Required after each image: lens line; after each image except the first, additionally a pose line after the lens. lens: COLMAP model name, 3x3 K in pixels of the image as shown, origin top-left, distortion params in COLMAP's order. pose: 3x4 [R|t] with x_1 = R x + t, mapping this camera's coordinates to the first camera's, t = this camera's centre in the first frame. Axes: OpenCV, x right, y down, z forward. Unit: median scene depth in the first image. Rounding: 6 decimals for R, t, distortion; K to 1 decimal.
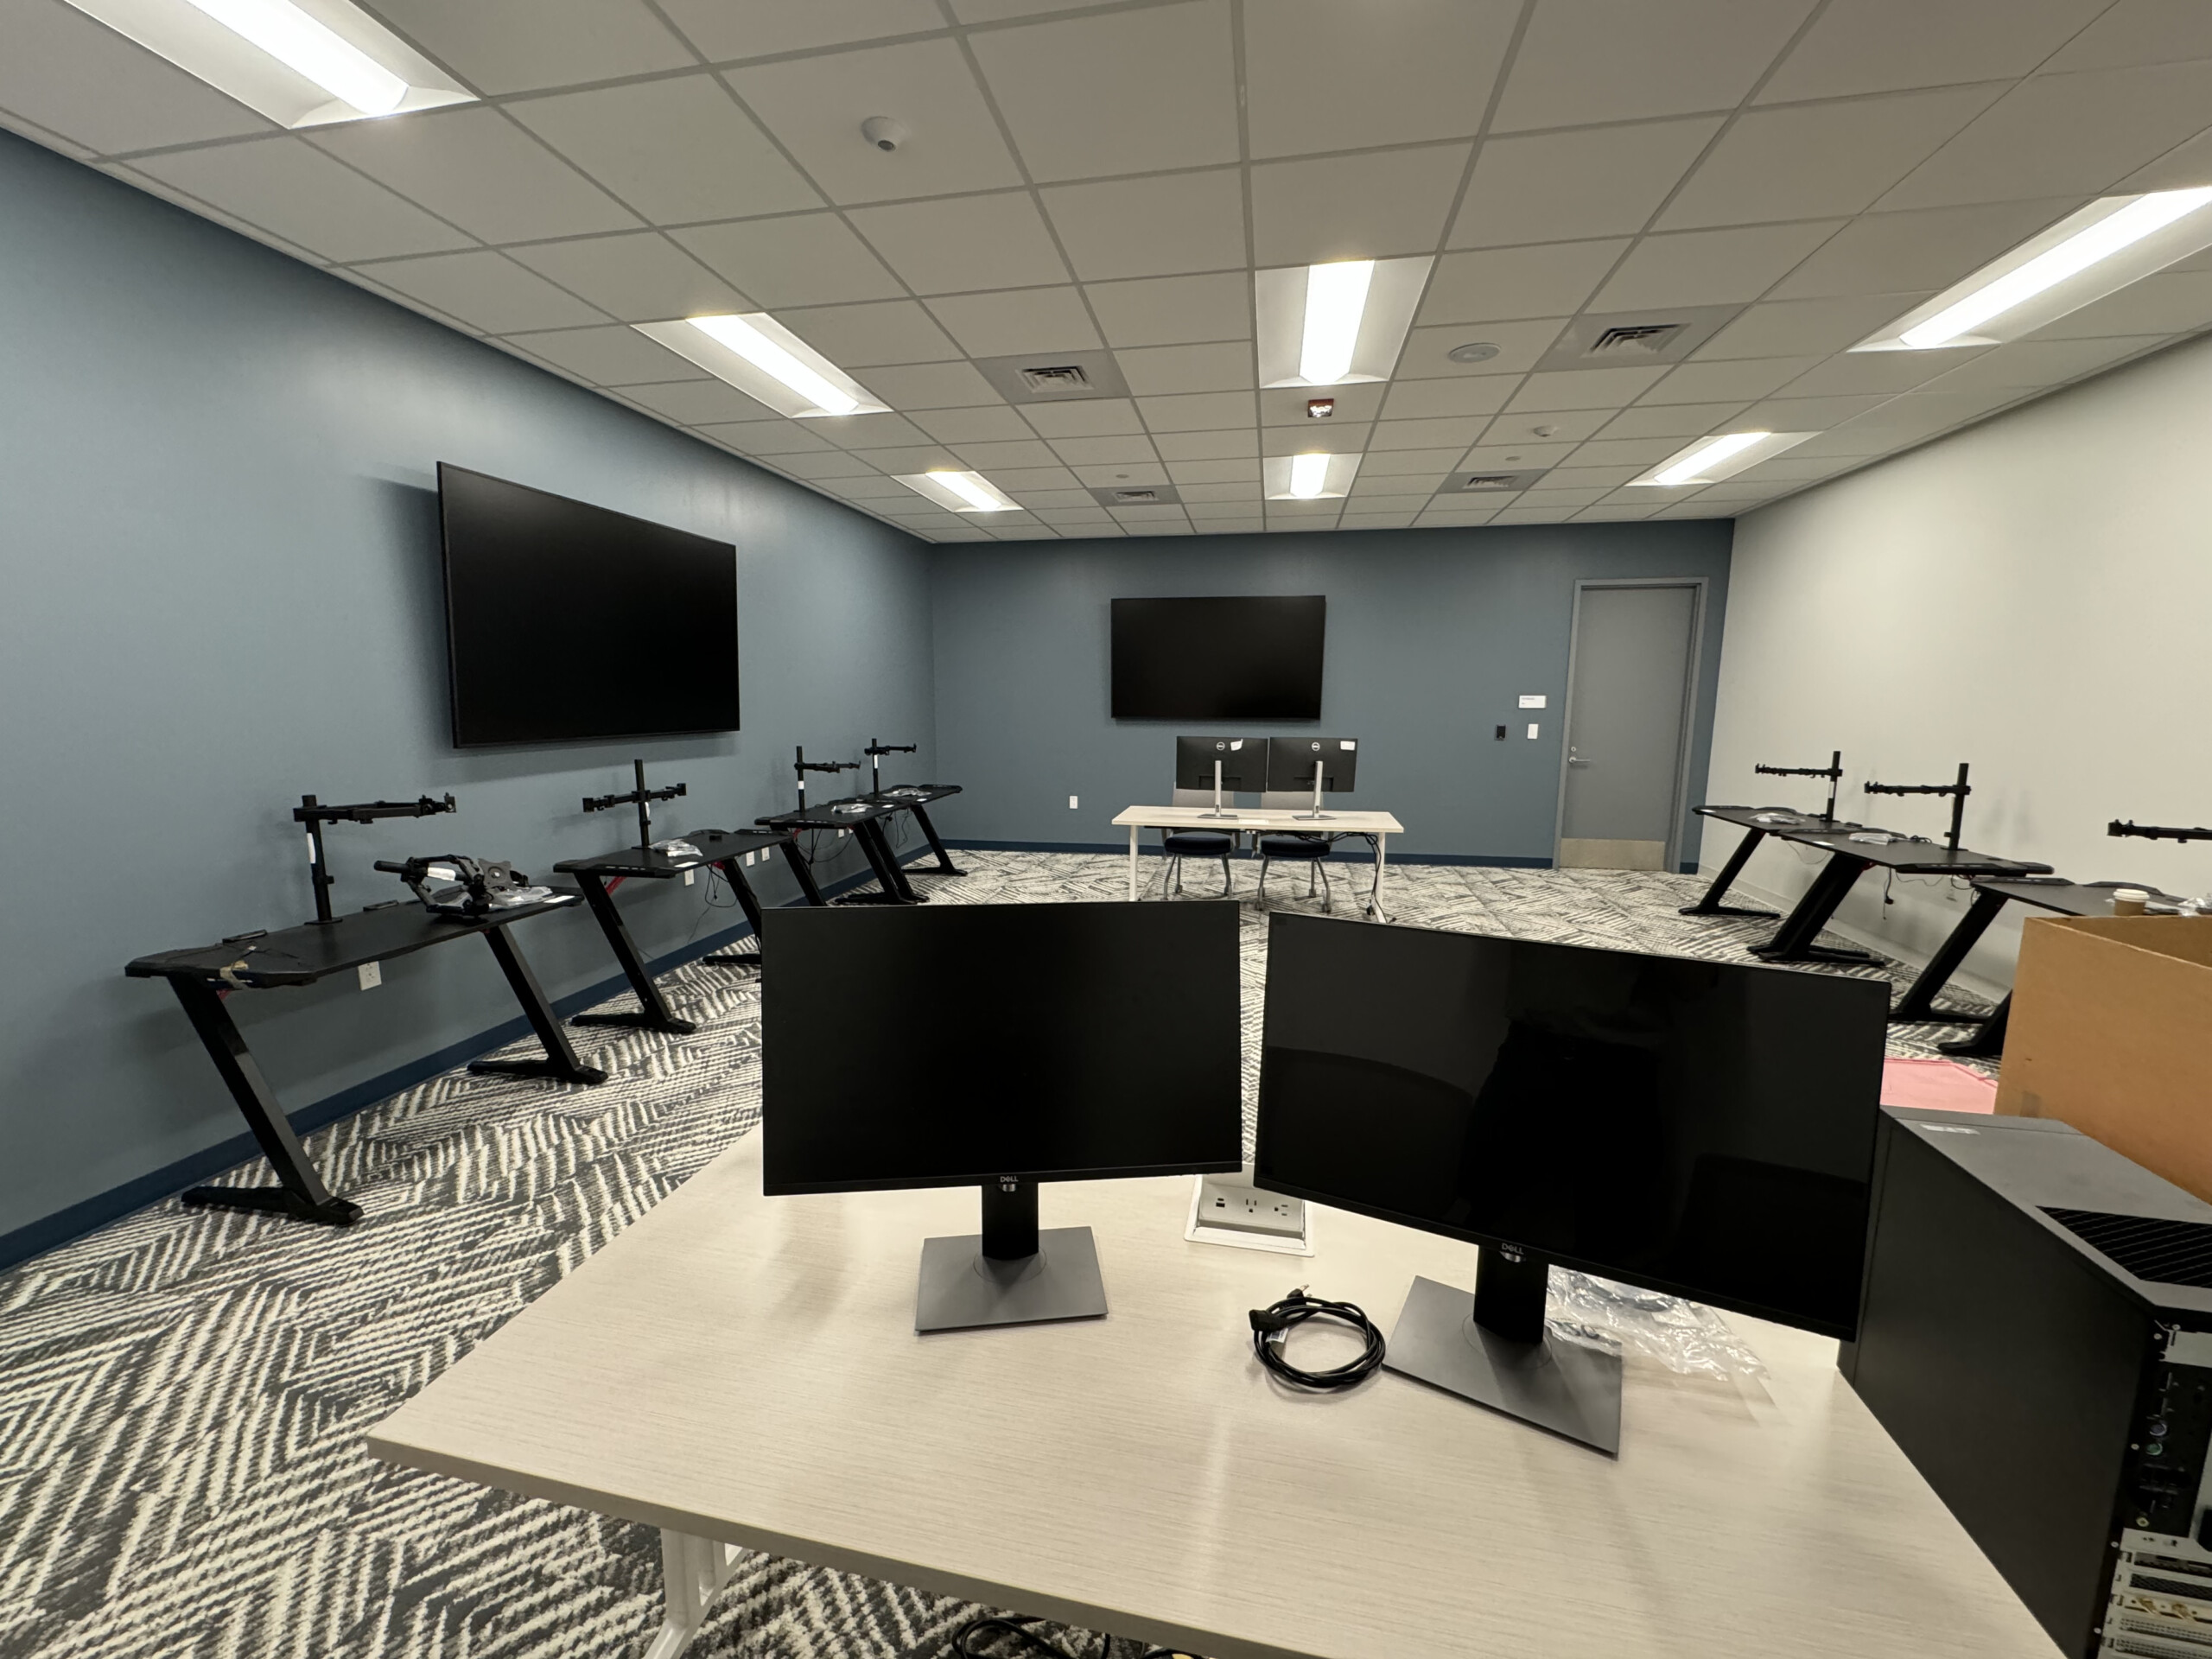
lens RADIAL K [[883.2, 0, 1097.9], [0, 883.2, 822.0], [0, 0, 1]] dist [0.000996, 0.000103]
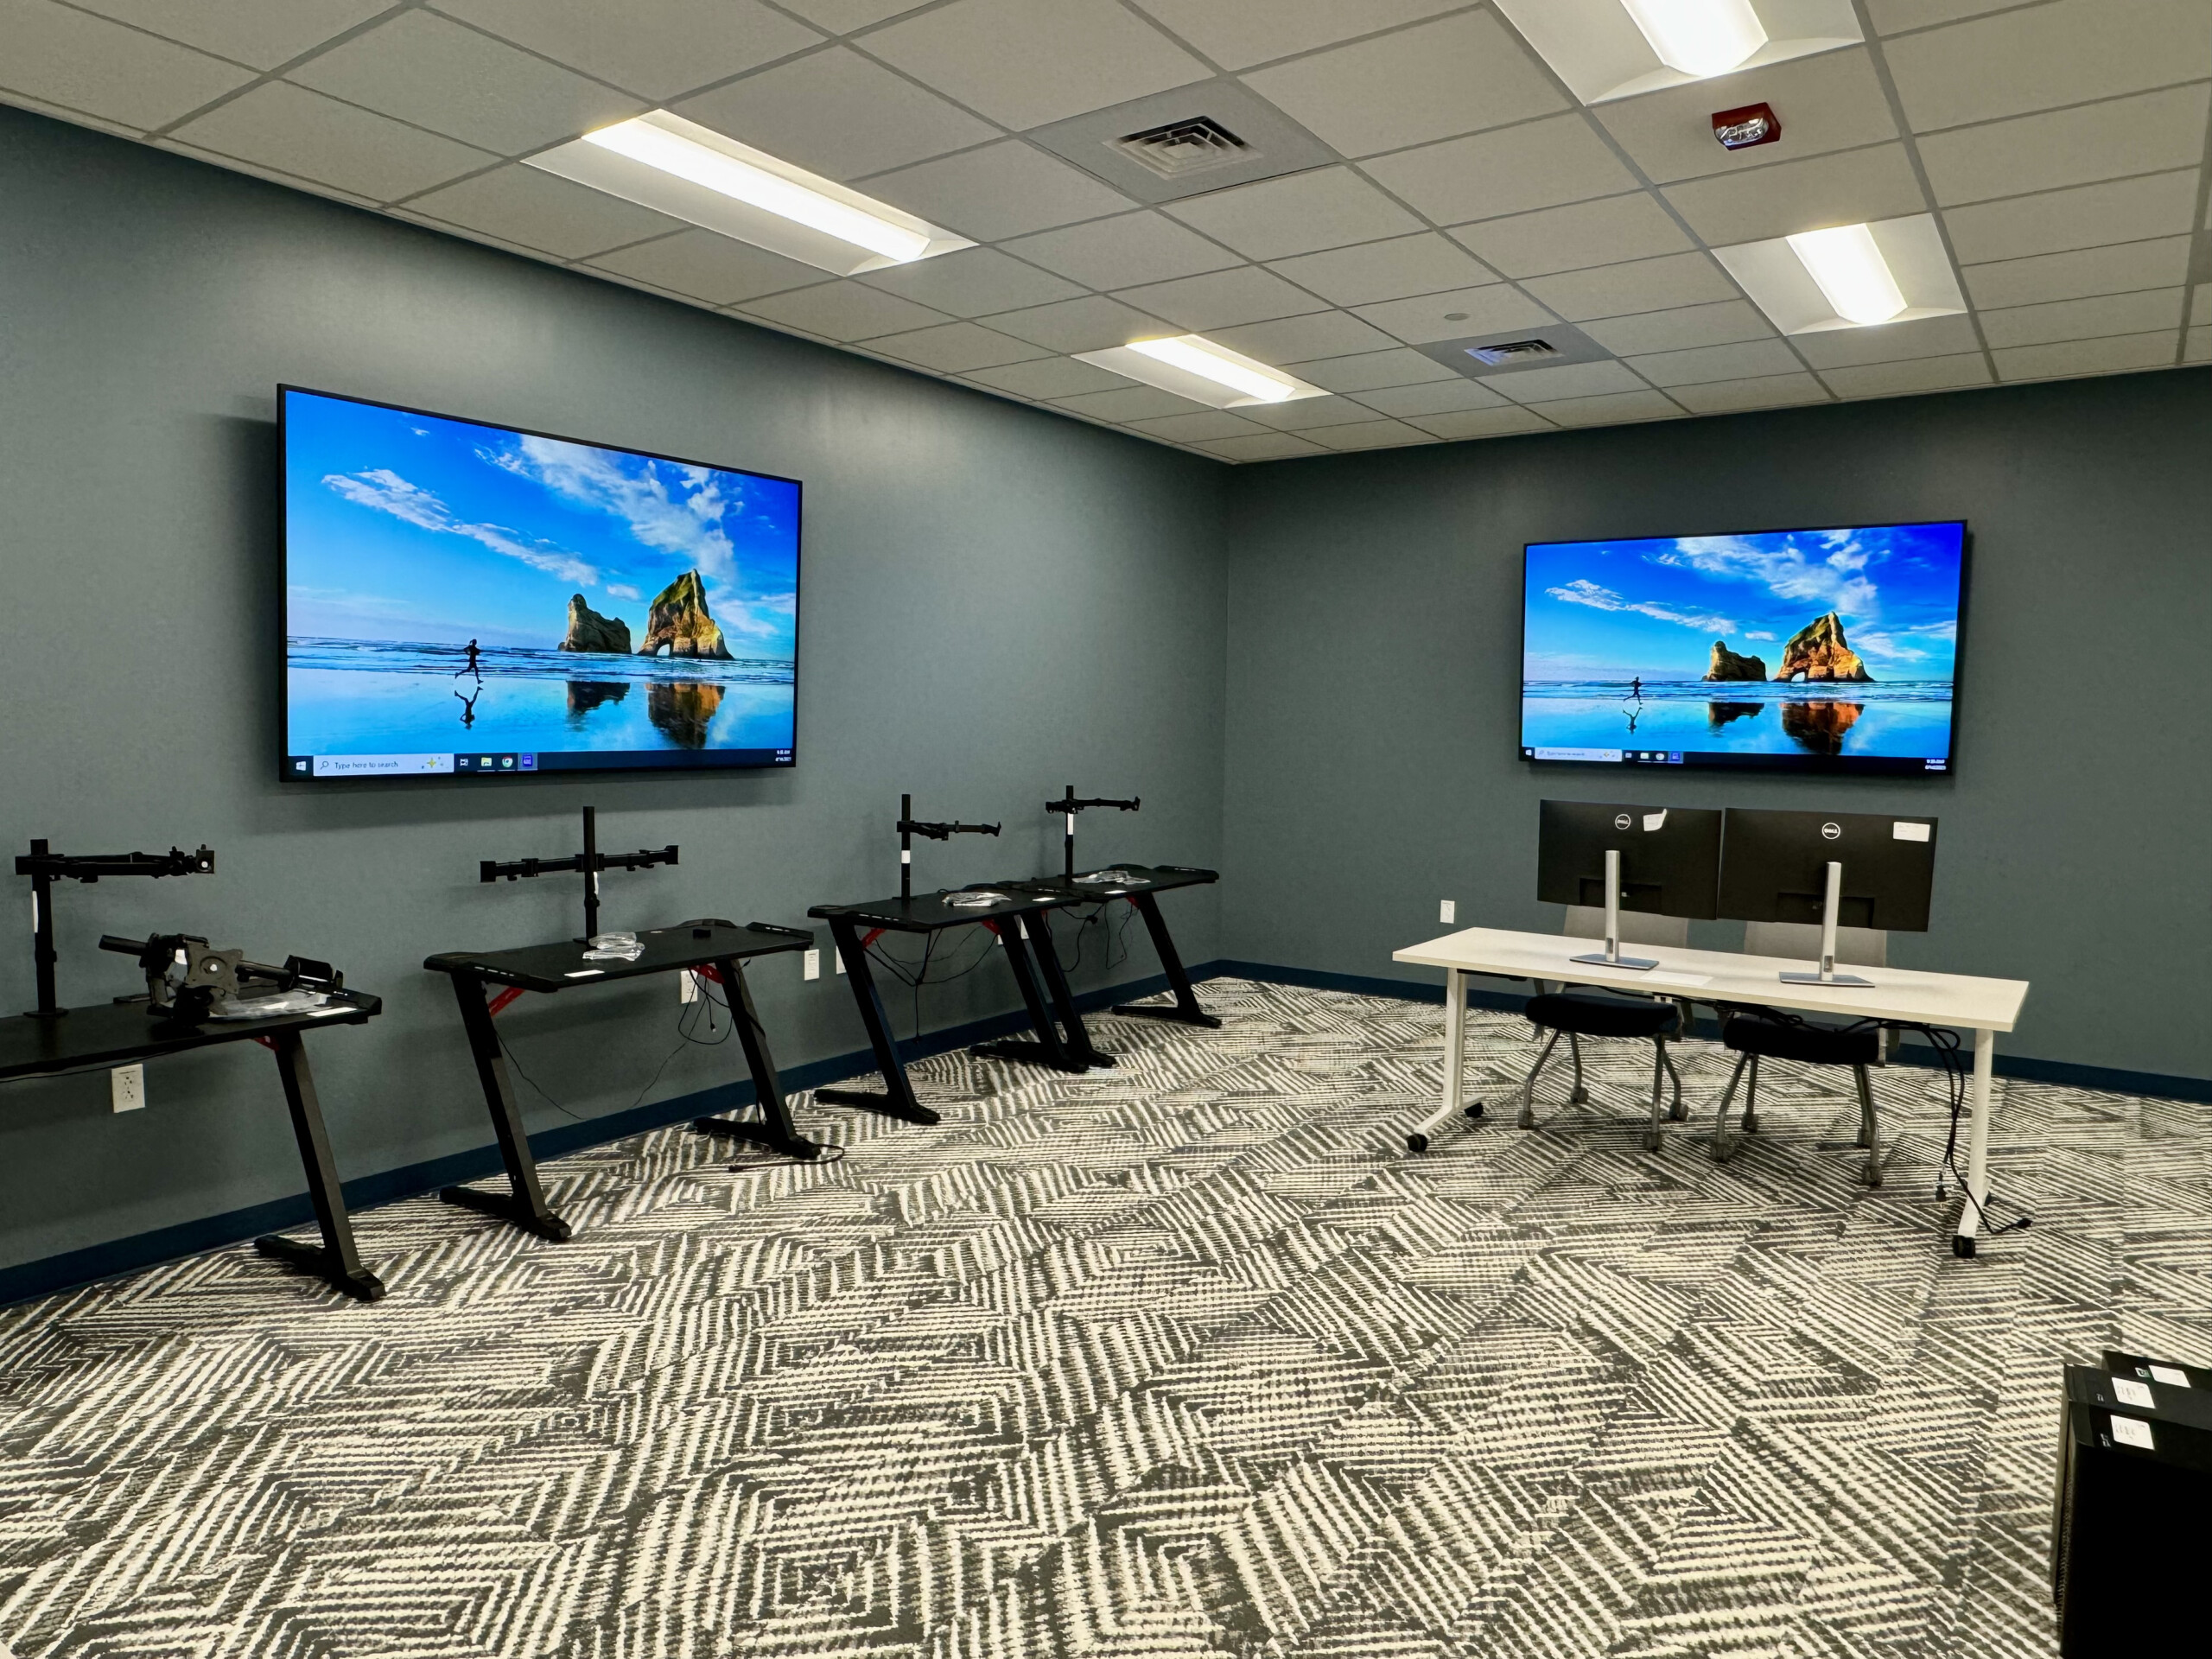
lens RADIAL K [[1439.3, 0, 1105.1], [0, 1439.3, 829.6], [0, 0, 1]] dist [0.000359, 0.000972]
pose [[0.912291, 0.042998, -0.407278, 0.286600], [-0.069134, 0.996370, -0.049666, -0.028695], [0.403665, 0.073467, 0.911953, 0.188087]]
